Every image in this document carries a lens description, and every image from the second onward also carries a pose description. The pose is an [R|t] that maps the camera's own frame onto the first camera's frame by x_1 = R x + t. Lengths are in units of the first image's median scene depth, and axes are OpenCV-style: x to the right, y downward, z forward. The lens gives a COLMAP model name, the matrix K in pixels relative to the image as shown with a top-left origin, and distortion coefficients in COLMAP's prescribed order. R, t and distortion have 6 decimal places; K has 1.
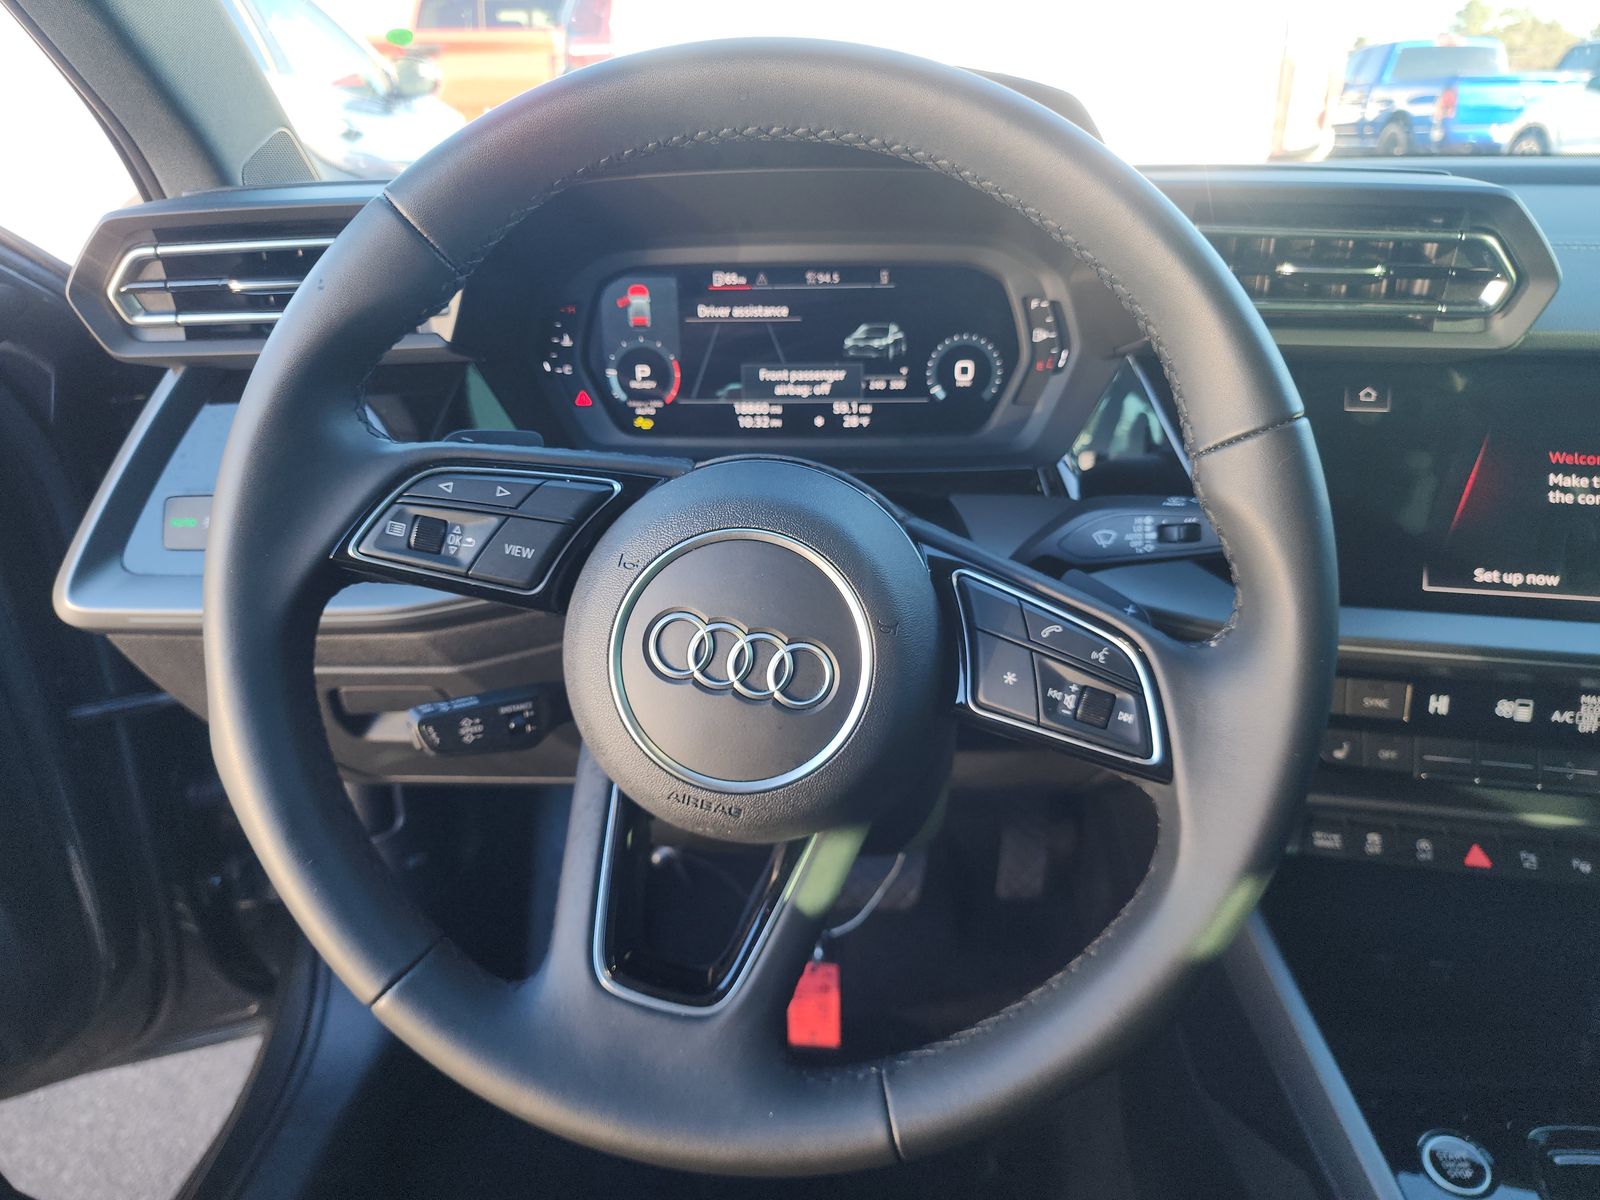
lens RADIAL K [[1080.4, 0, 800.0], [0, 1080.4, 600.0], [0, 0, 1]] dist [0.039021, -0.000103]
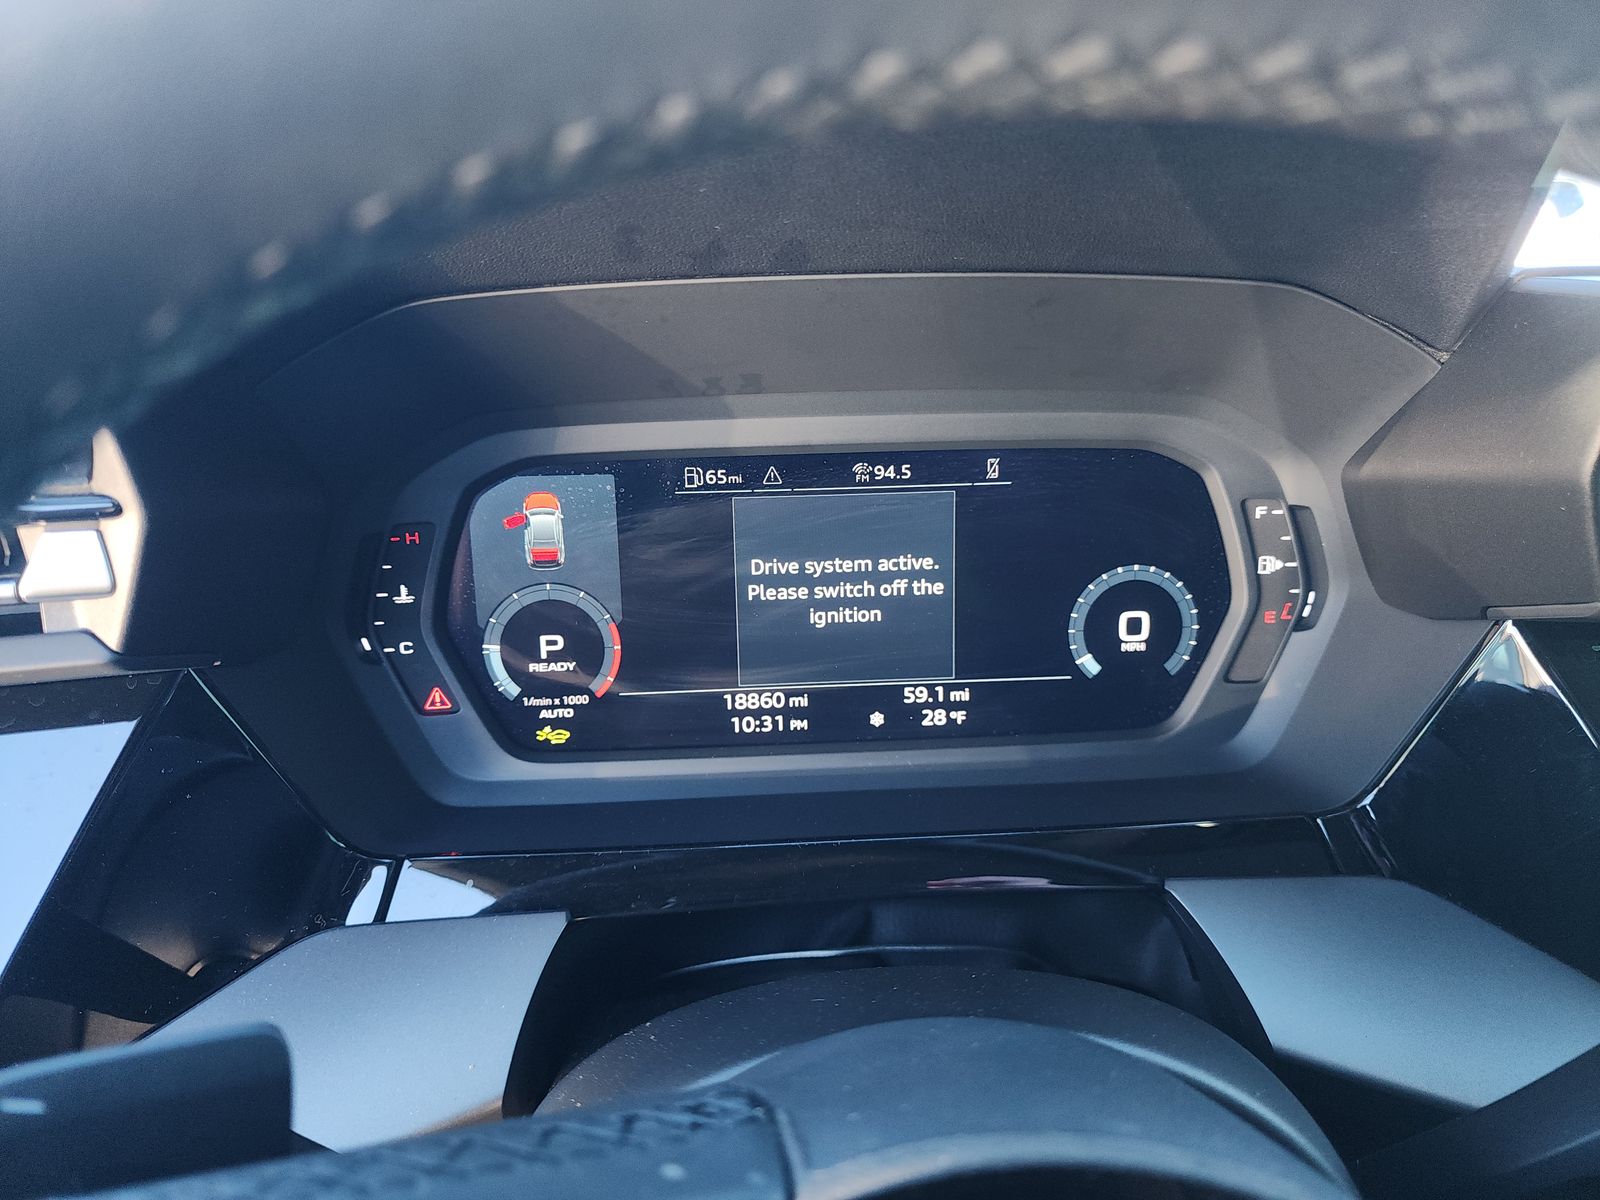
lens RADIAL K [[1047.6, 0, 800.0], [0, 1047.6, 600.0], [0, 0, 1]] dist [0.002746, 0.000842]
pose [[0.991890, -0.036193, 0.121836, -0.086329], [0.049176, 0.993224, -0.105299, -0.174731], [-0.117200, 0.110436, 0.986949, 0.476832]]
